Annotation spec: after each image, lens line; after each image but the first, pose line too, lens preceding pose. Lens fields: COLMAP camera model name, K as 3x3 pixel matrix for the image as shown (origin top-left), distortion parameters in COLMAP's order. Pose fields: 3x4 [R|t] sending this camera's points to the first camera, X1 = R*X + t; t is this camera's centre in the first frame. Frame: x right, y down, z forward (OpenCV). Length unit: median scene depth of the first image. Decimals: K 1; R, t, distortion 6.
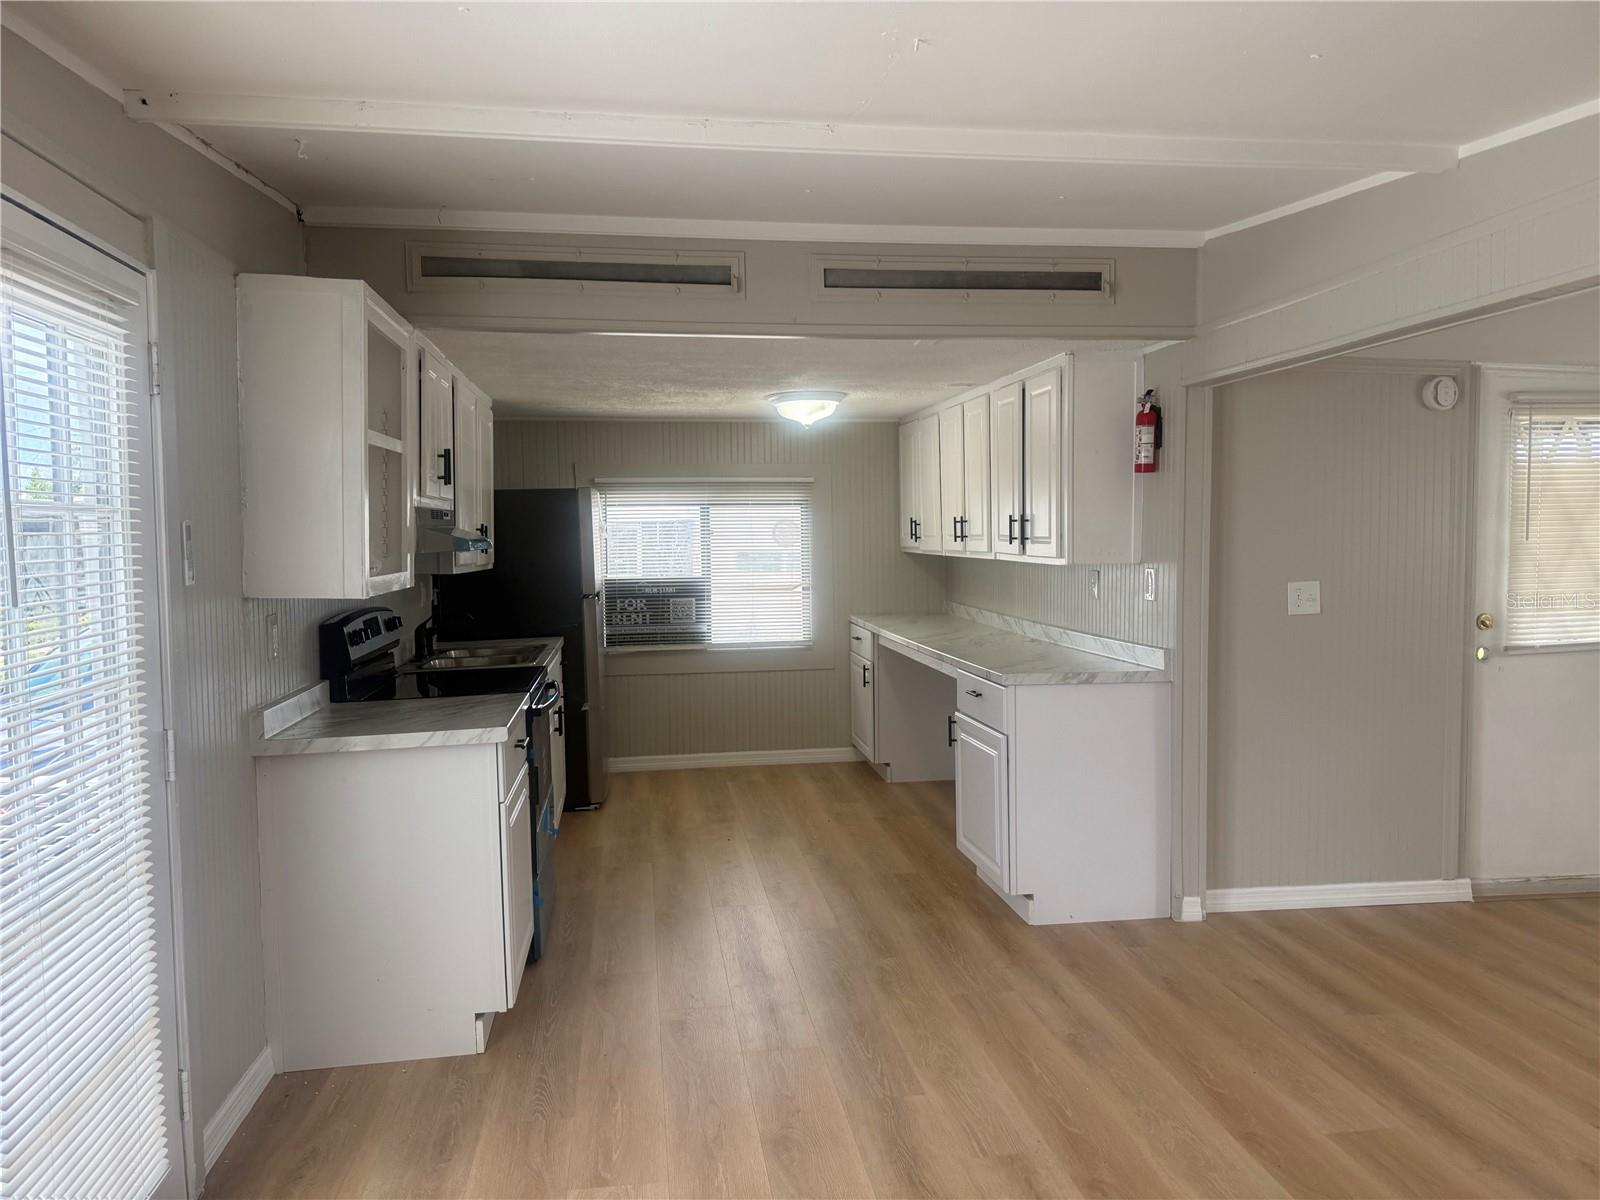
lens RADIAL K [[1122.0, 0, 805.5], [0, 1122.0, 589.9], [0, 0, 1]] dist [0.067507, -0.091910]
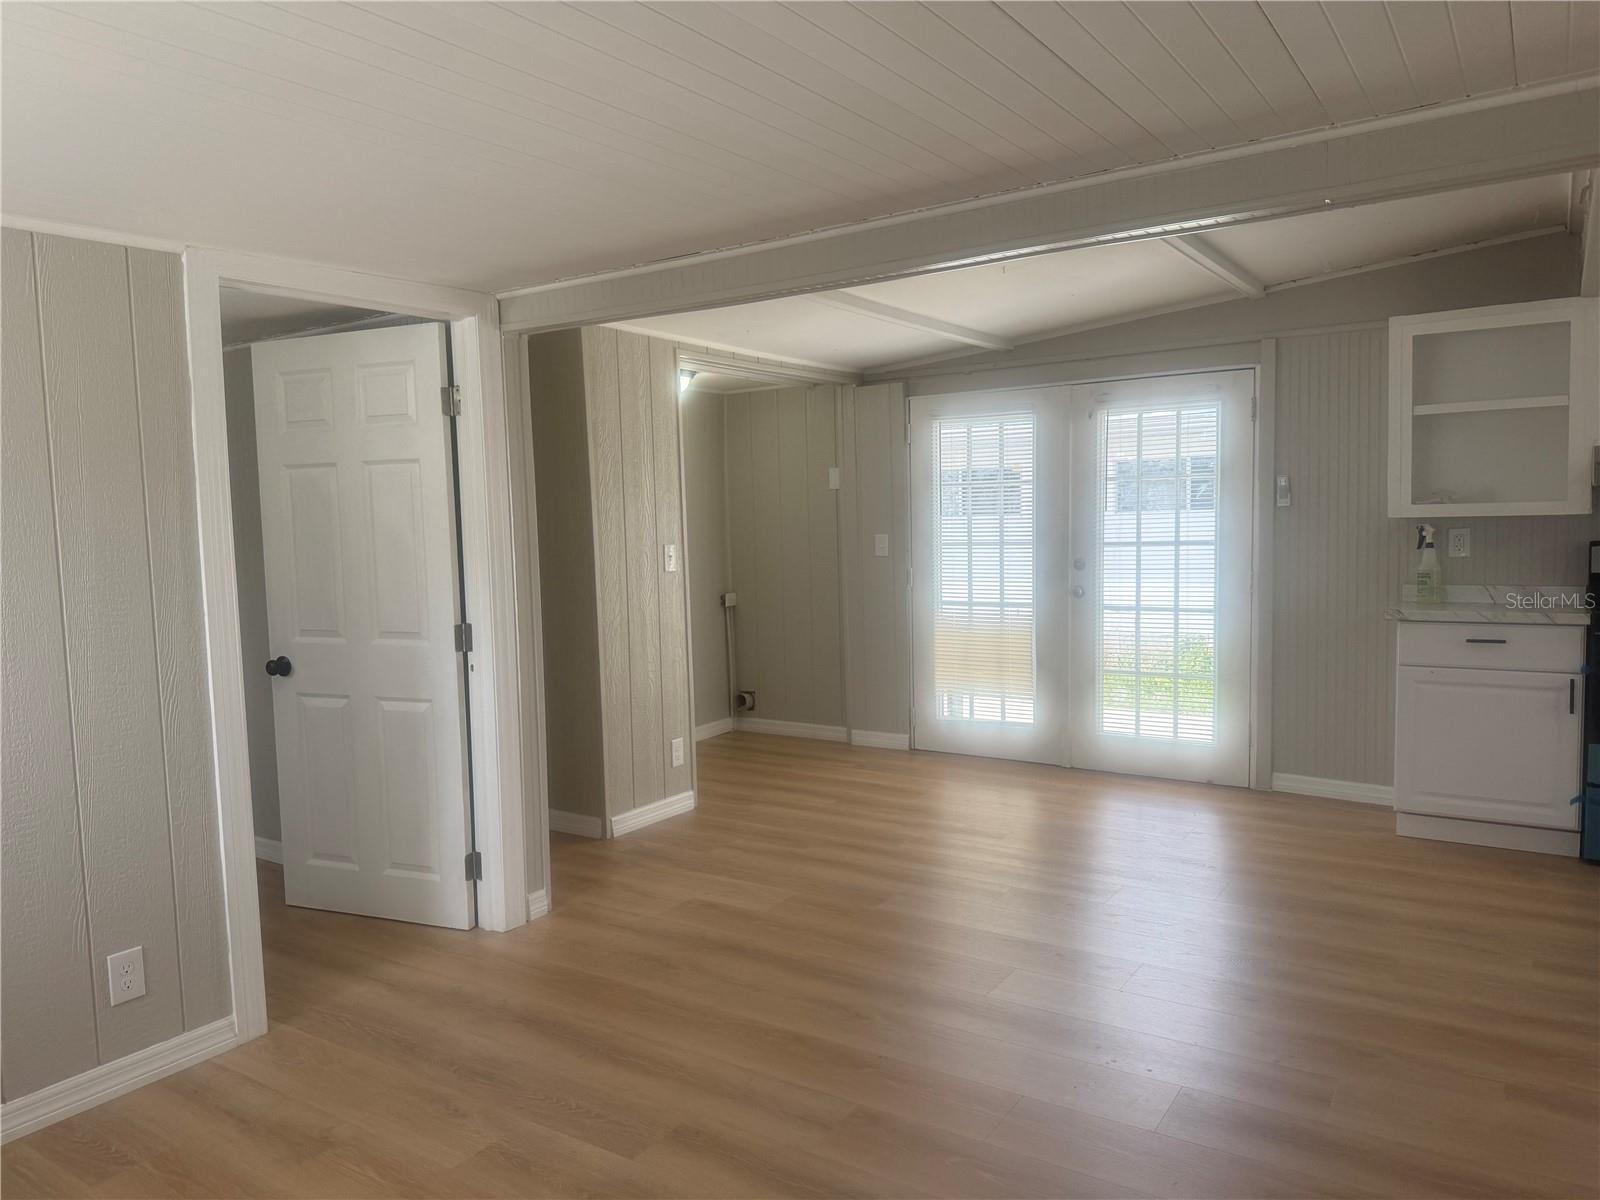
lens RADIAL K [[1122.0, 0, 803.4], [0, 1122.0, 604.0], [0, 0, 1]] dist [0.067507, -0.091910]
pose [[-0.673039, 0.079021, -0.735374, 0.954095], [-0.008283, 0.993408, 0.114330, -0.033457], [0.739561, 0.083040, -0.667948, 1.037796]]
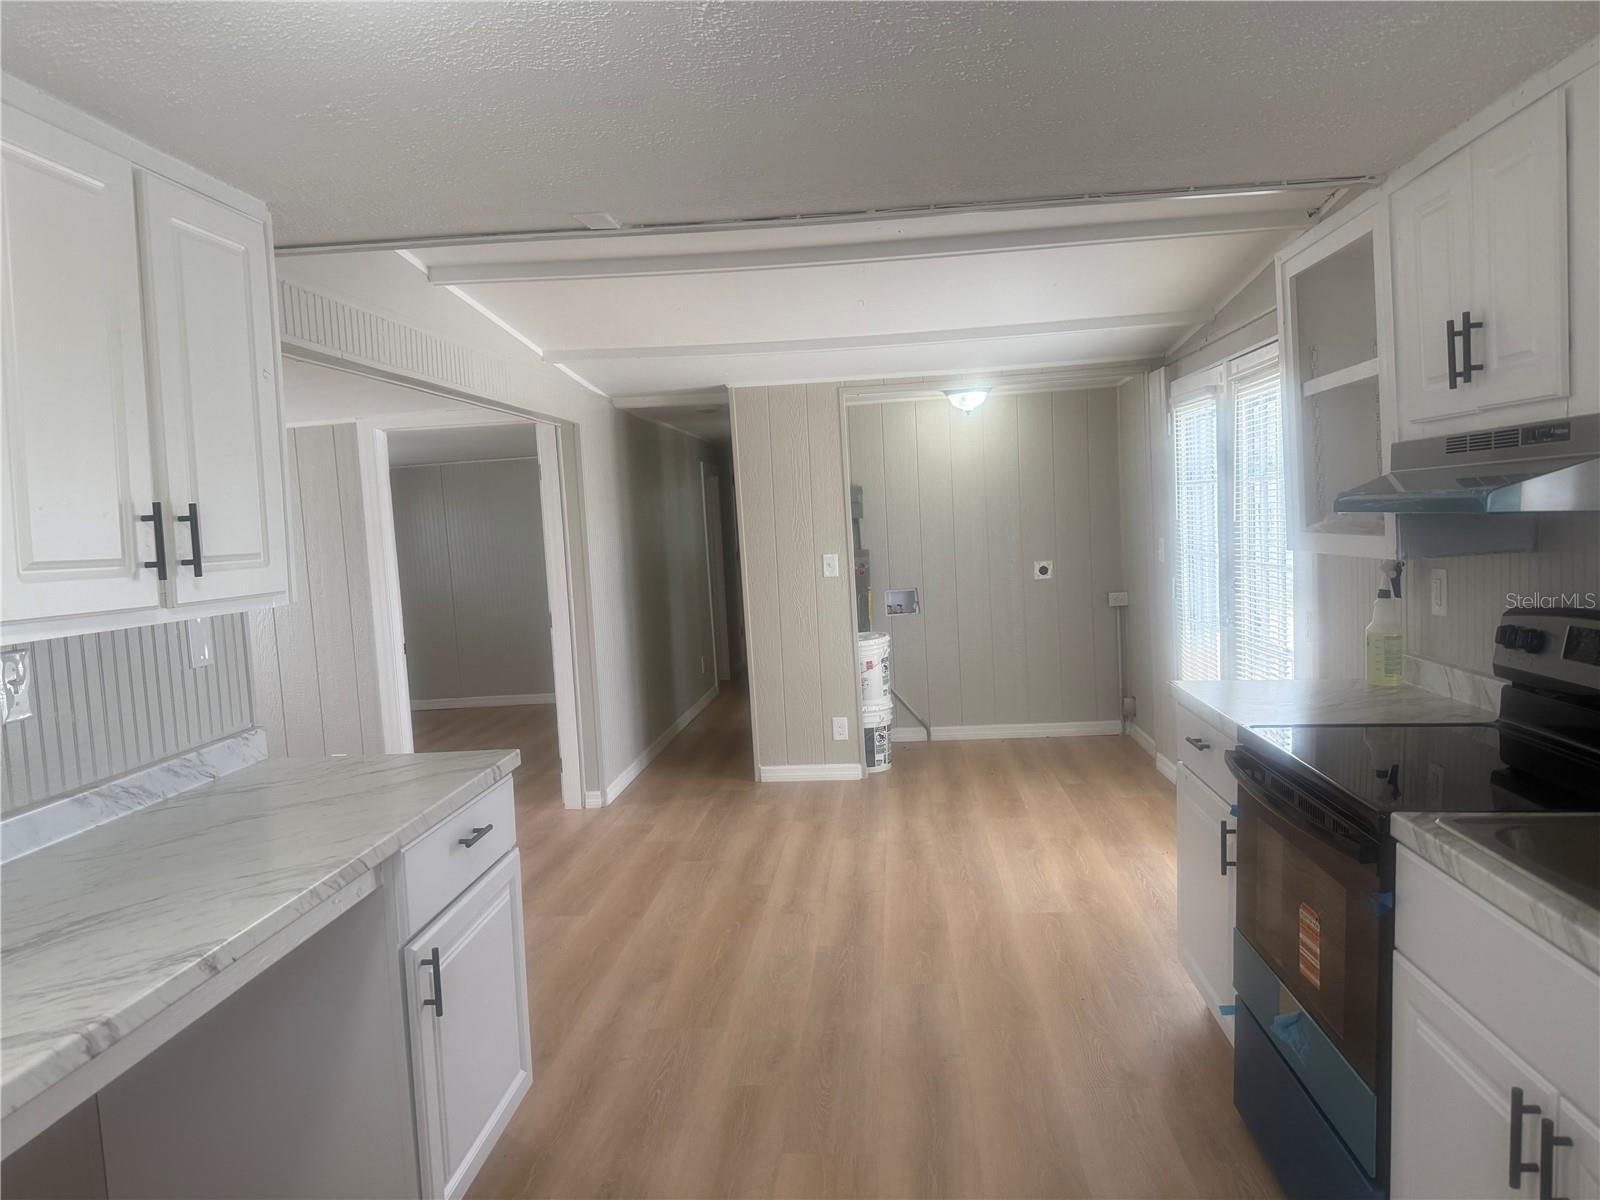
lens RADIAL K [[1122.0, 0, 787.6], [0, 1122.0, 600.9], [0, 0, 1]] dist [0.067507, -0.091910]
pose [[-0.968987, 0.038256, 0.244132, -0.133272], [0.069473, 0.990271, 0.120566, -0.075285], [-0.237144, 0.133787, -0.962218, 1.523875]]
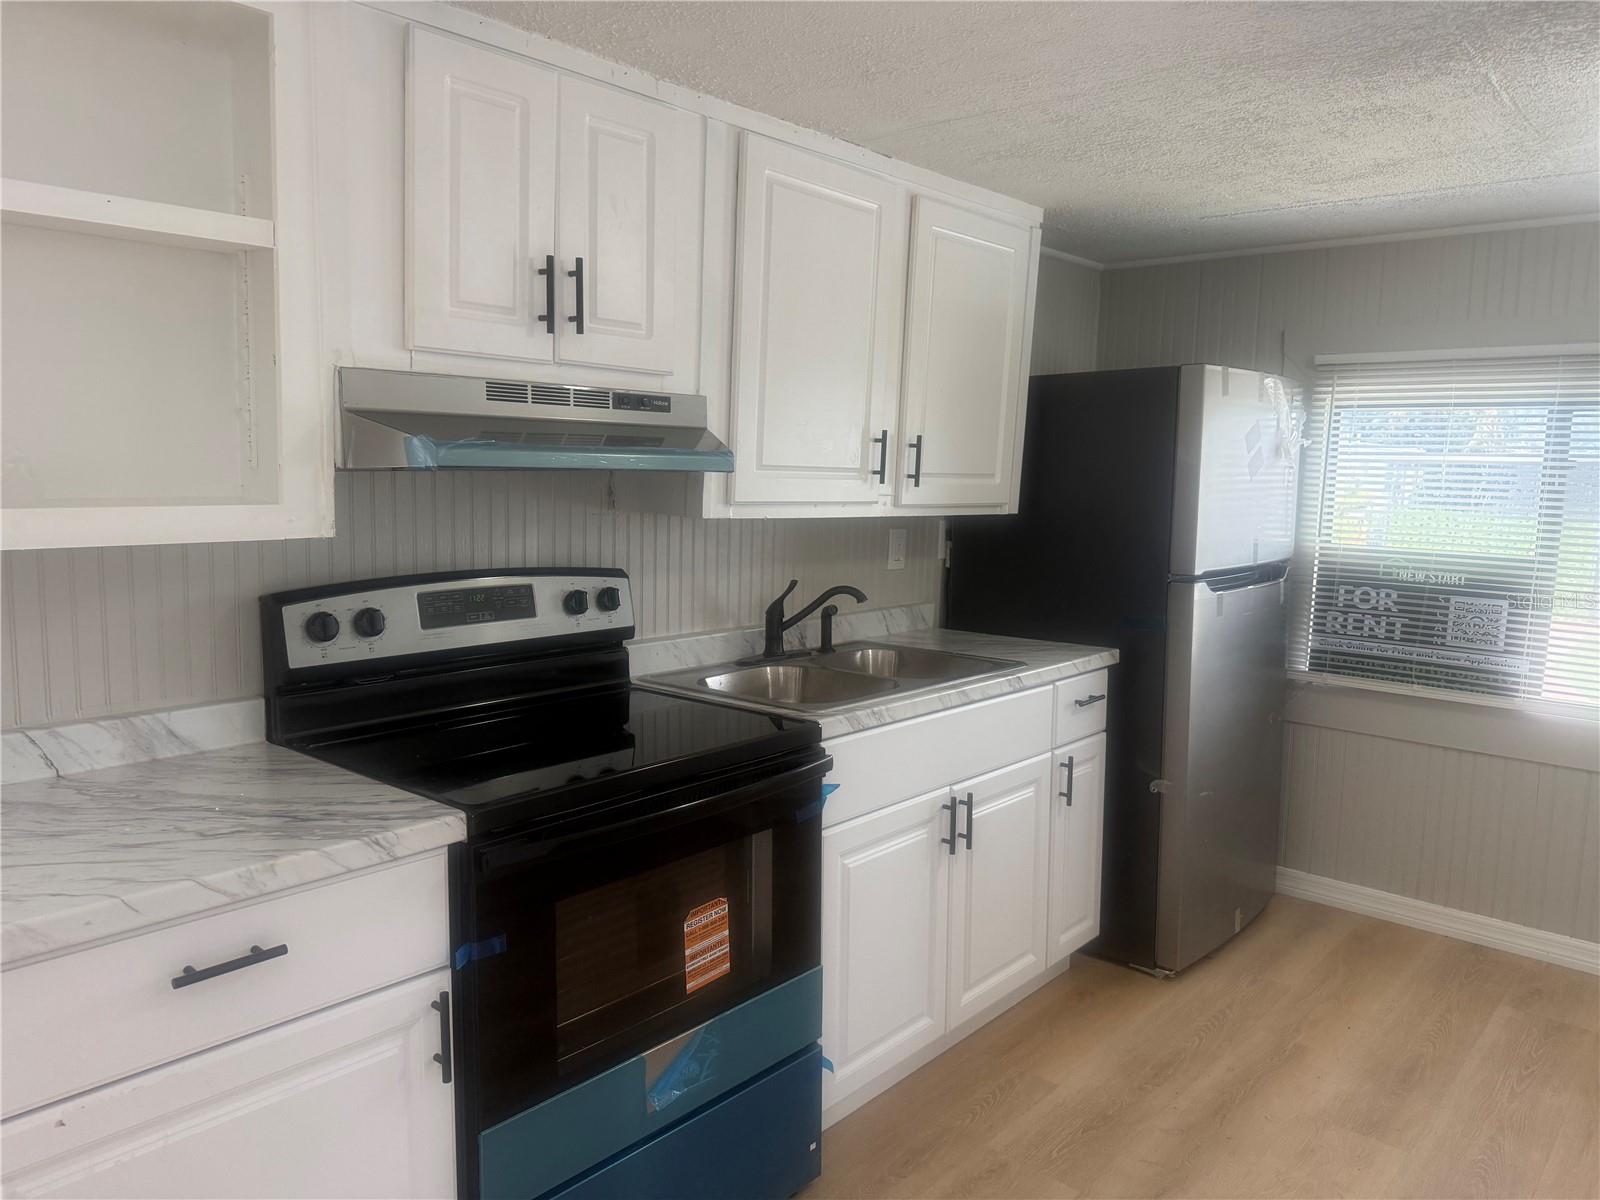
lens RADIAL K [[1122.0, 0, 788.7], [0, 1122.0, 600.9], [0, 0, 1]] dist [0.067507, -0.091910]
pose [[0.631812, 0.122943, -0.765310, 0.125803], [-0.069925, 0.992356, 0.101688, -0.033532], [0.771961, -0.010733, 0.635579, 0.733459]]
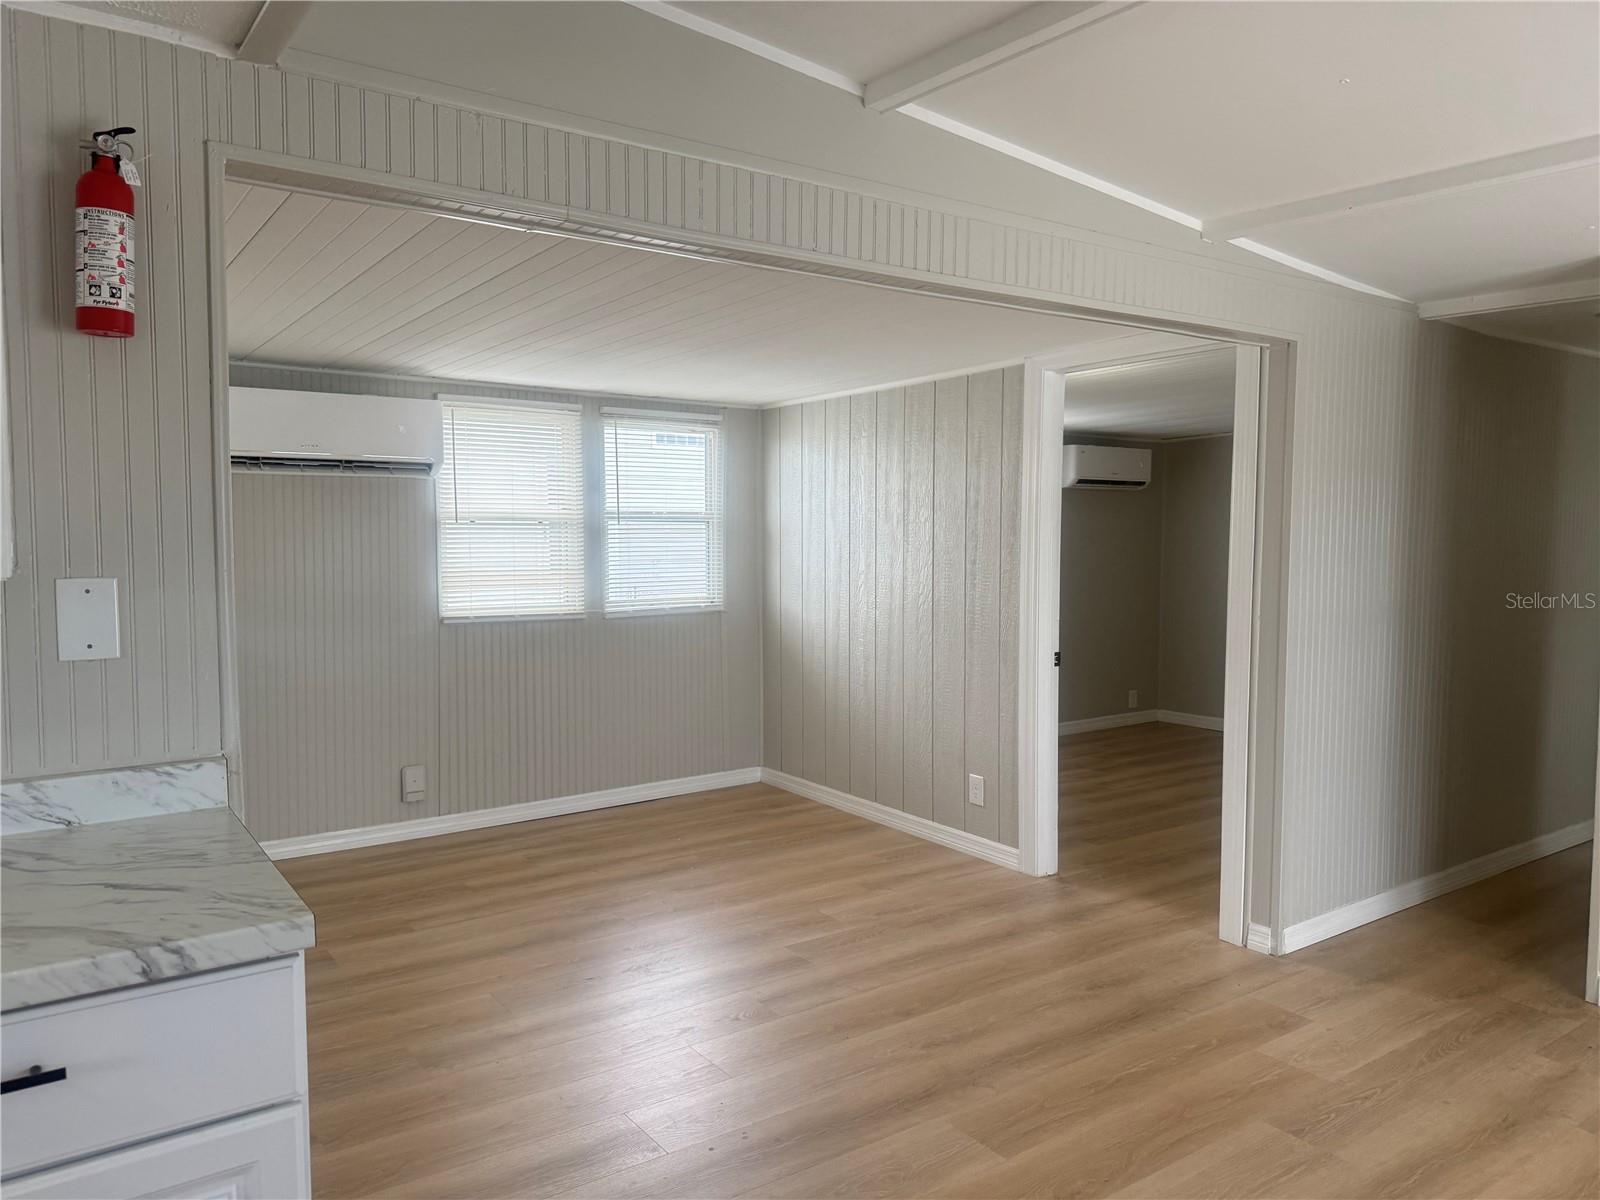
lens RADIAL K [[1122.0, 0, 809.3], [0, 1122.0, 608.8], [0, 0, 1]] dist [0.067507, -0.091910]
pose [[-0.453708, -0.063769, 0.888866, -0.166903], [0.040321, 0.994946, 0.091961, -0.035676], [-0.890238, 0.077563, -0.448844, 0.976270]]
